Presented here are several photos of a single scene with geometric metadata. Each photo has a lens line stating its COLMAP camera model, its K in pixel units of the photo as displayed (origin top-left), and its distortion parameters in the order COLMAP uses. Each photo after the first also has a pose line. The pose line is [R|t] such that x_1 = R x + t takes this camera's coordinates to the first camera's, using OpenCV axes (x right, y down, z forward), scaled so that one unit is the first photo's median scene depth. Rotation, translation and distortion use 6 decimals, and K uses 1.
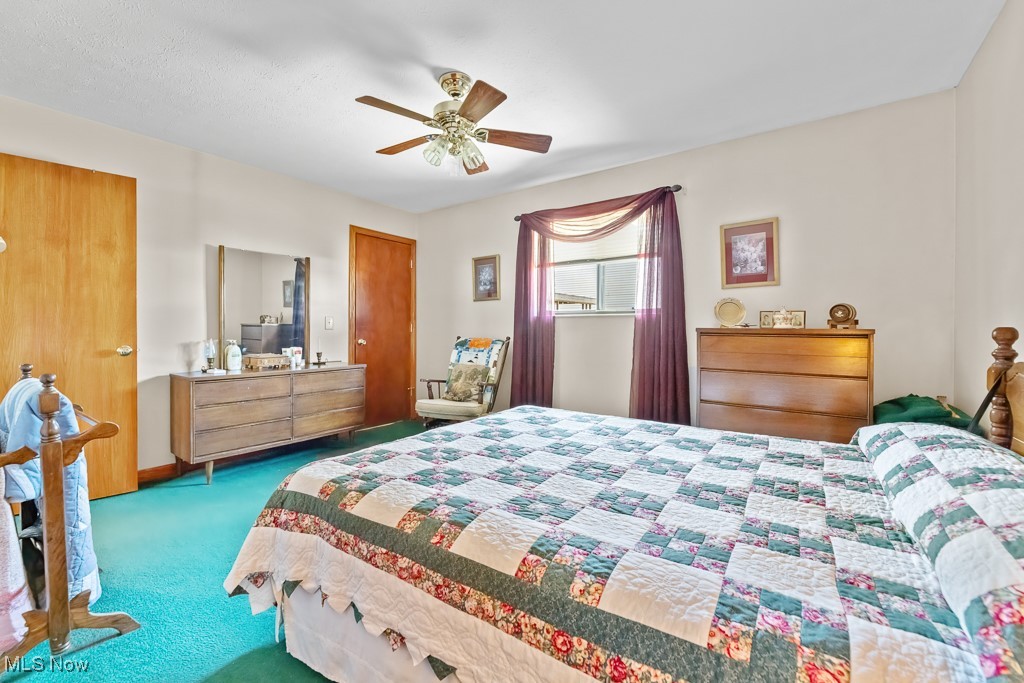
lens RADIAL K [[411.1, 0, 513.9], [0, 411.1, 338.5], [0, 0, 1]] dist [0.000577, -0.000505]
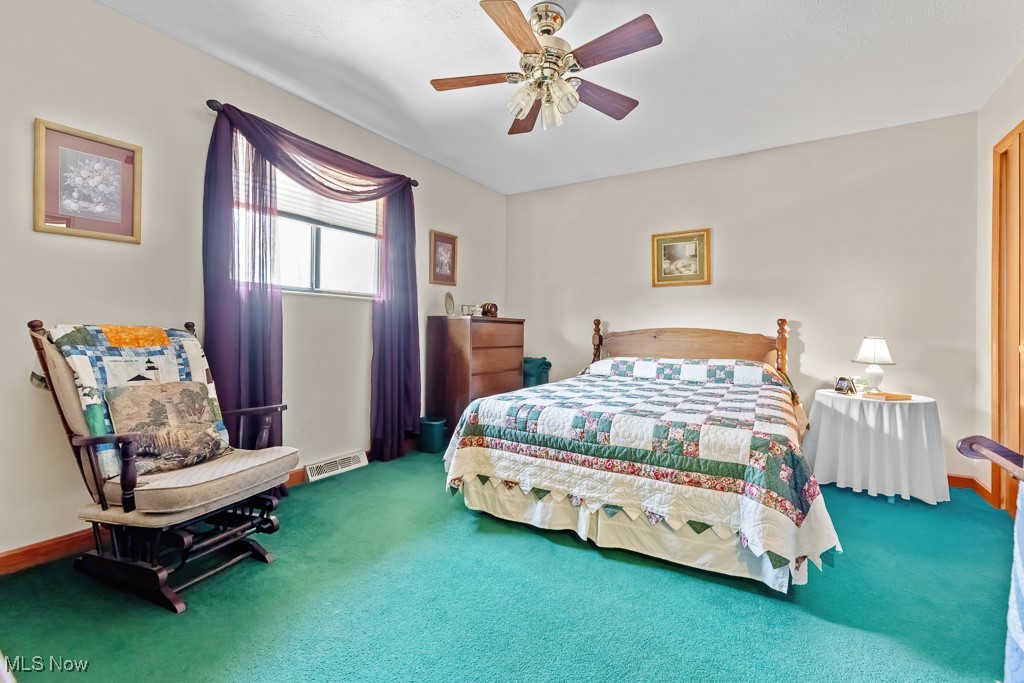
lens RADIAL K [[444.8, 0, 512.5], [0, 444.8, 331.7], [0, 0, 1]] dist [-0.002027, 0.000492]
pose [[-0.061756, -0.012390, 0.998014, -0.788677], [0.008615, 0.999879, 0.012946, 0.005190], [-0.998054, 0.009397, -0.061642, 0.840133]]
